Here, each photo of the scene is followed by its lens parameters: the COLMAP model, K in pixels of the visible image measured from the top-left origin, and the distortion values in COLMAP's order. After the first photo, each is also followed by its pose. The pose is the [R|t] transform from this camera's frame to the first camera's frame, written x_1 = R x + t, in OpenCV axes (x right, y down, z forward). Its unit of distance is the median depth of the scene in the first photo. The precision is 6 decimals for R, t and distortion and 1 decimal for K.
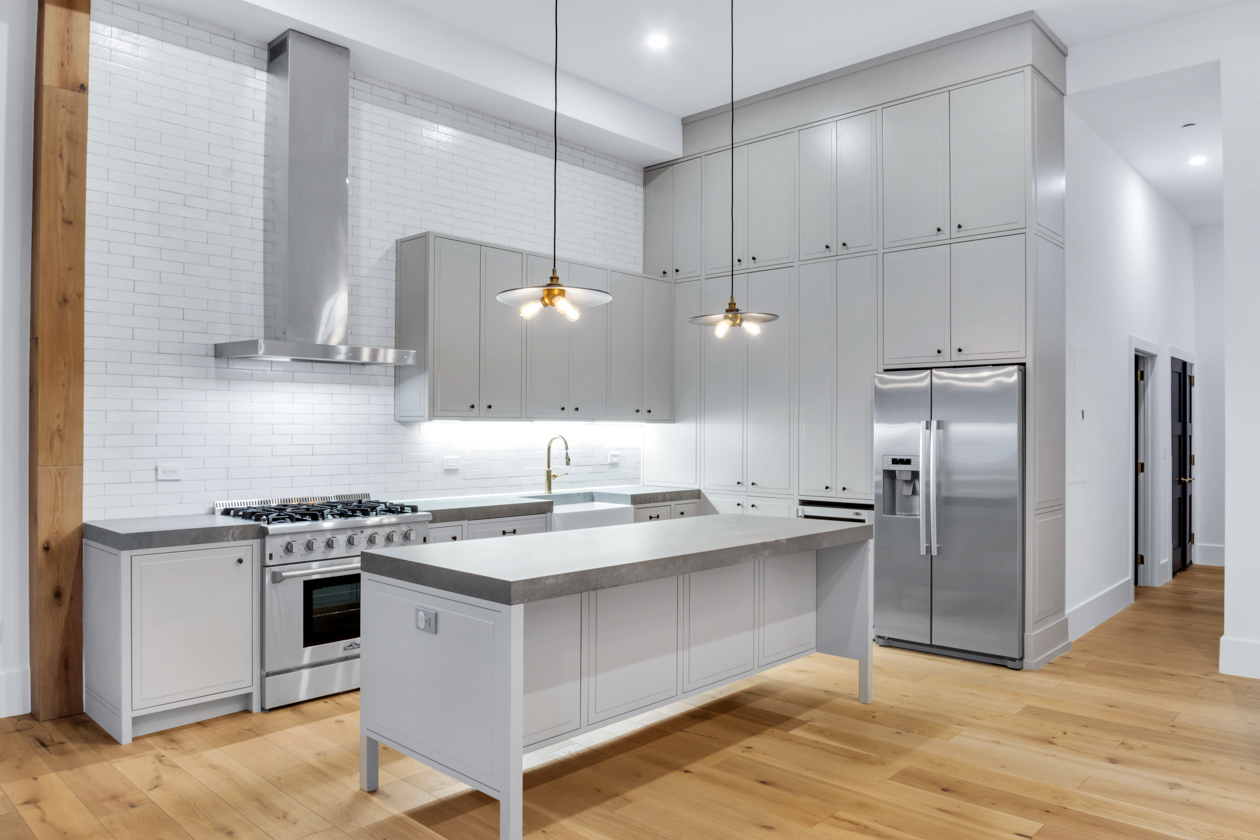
lens RADIAL K [[861.6, 0, 630.0], [0, 861.6, 420.0], [0, 0, 1]] dist [-0.026128, 0.003227]
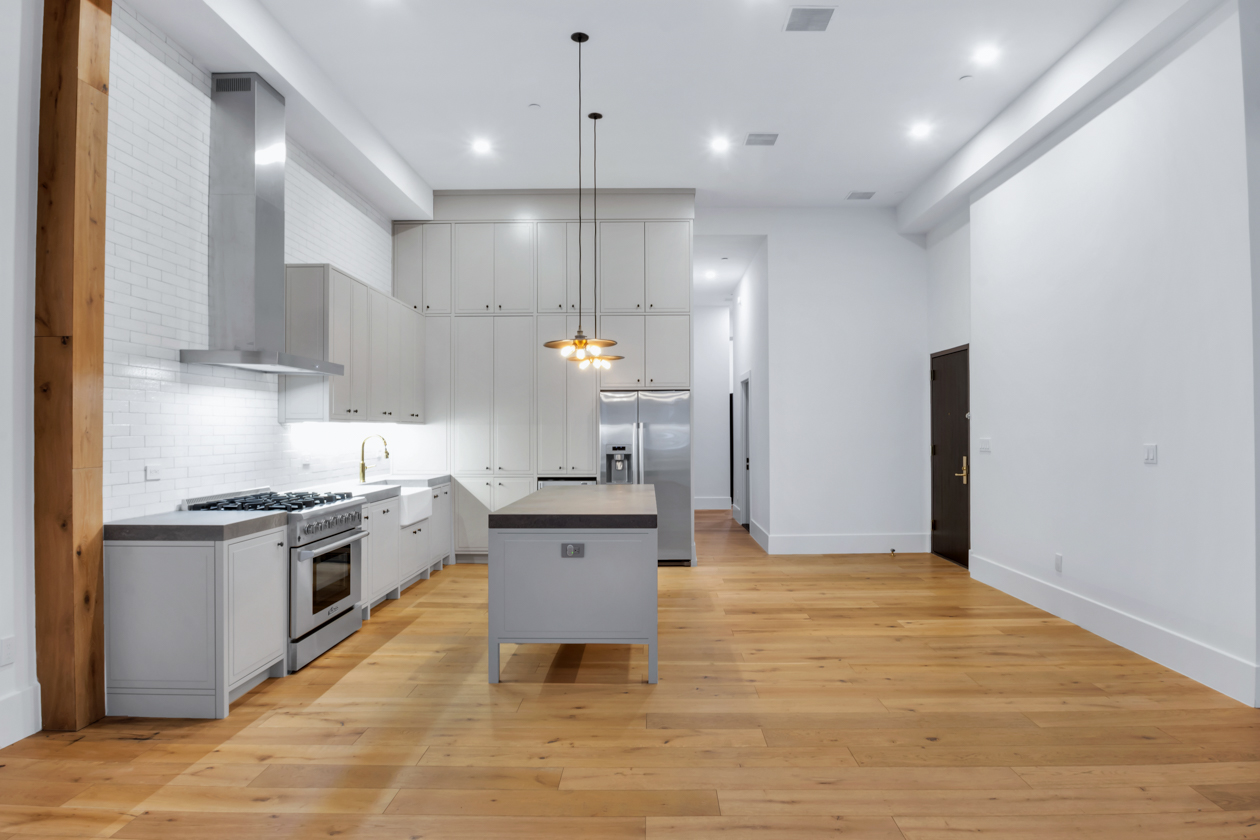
lens RADIAL K [[737.5, 0, 630.0], [0, 737.5, 420.0], [0, 0, 1]] dist [-0.007845, -0.003459]
pose [[0.747610, 0.002783, 0.664132, -0.705021], [-0.000186, 0.999992, -0.003982, 0.001357], [-0.664138, 0.002853, 0.747605, -0.045845]]
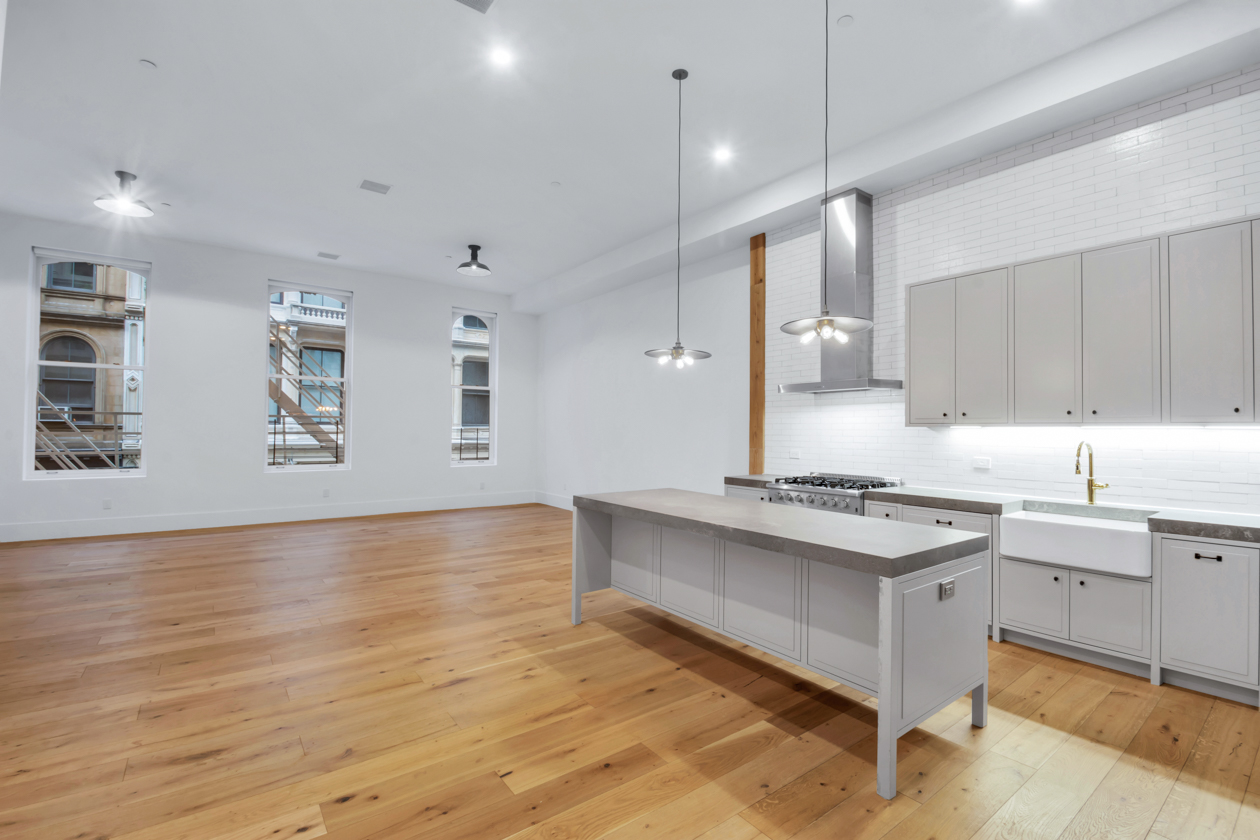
lens RADIAL K [[550.7, 0, 646.0], [0, 550.7, 422.7], [0, 0, 1]] dist [-0.001527, -0.000373]
pose [[-0.150538, -0.018651, -0.988428, 0.785328], [0.000114, 0.999822, -0.018883, 0.012297], [0.988604, -0.002956, -0.150509, 0.860290]]
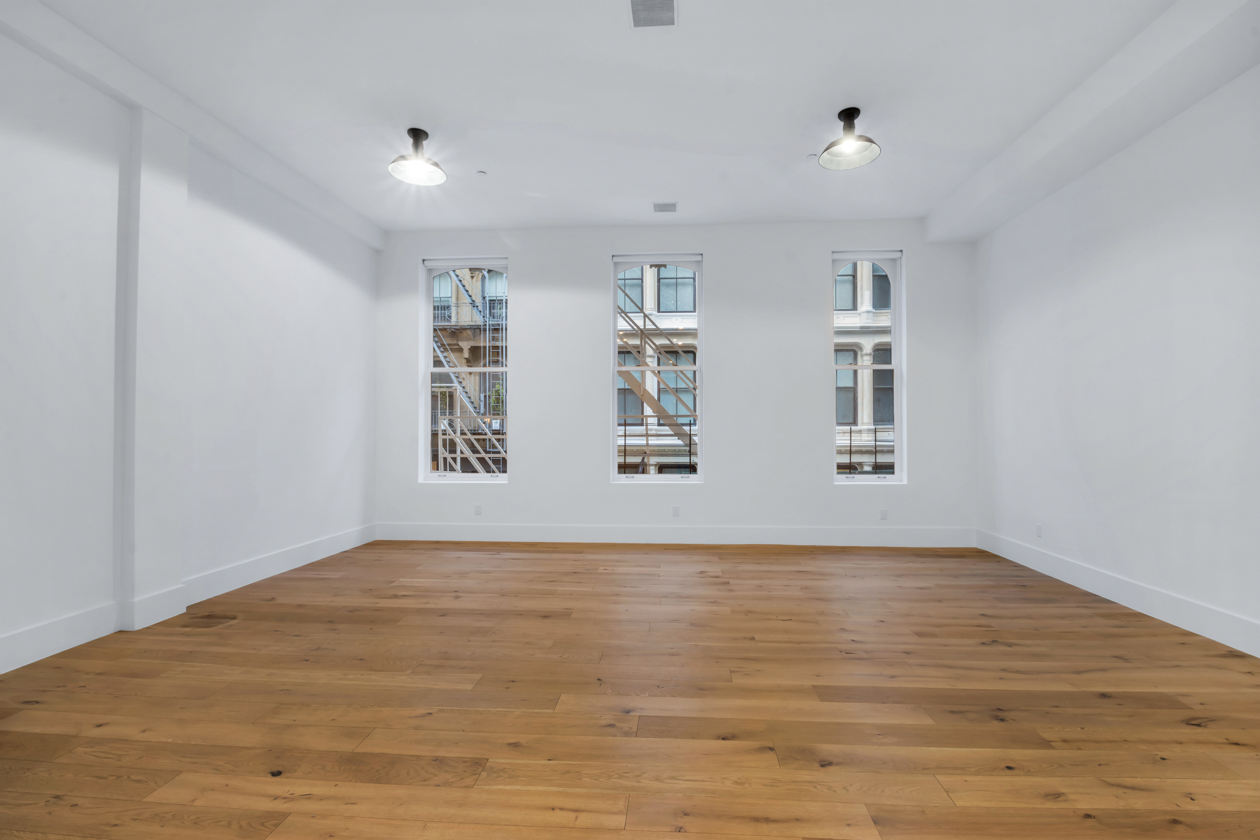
lens RADIAL K [[550.7, 0, 646.0], [0, 550.7, 422.7], [0, 0, 1]] dist [-0.001527, -0.000373]
pose [[-0.771363, -0.008419, -0.636340, 0.103196], [0.007209, 0.999733, -0.021966, 0.009684], [0.636355, -0.021531, -0.771096, 0.601497]]
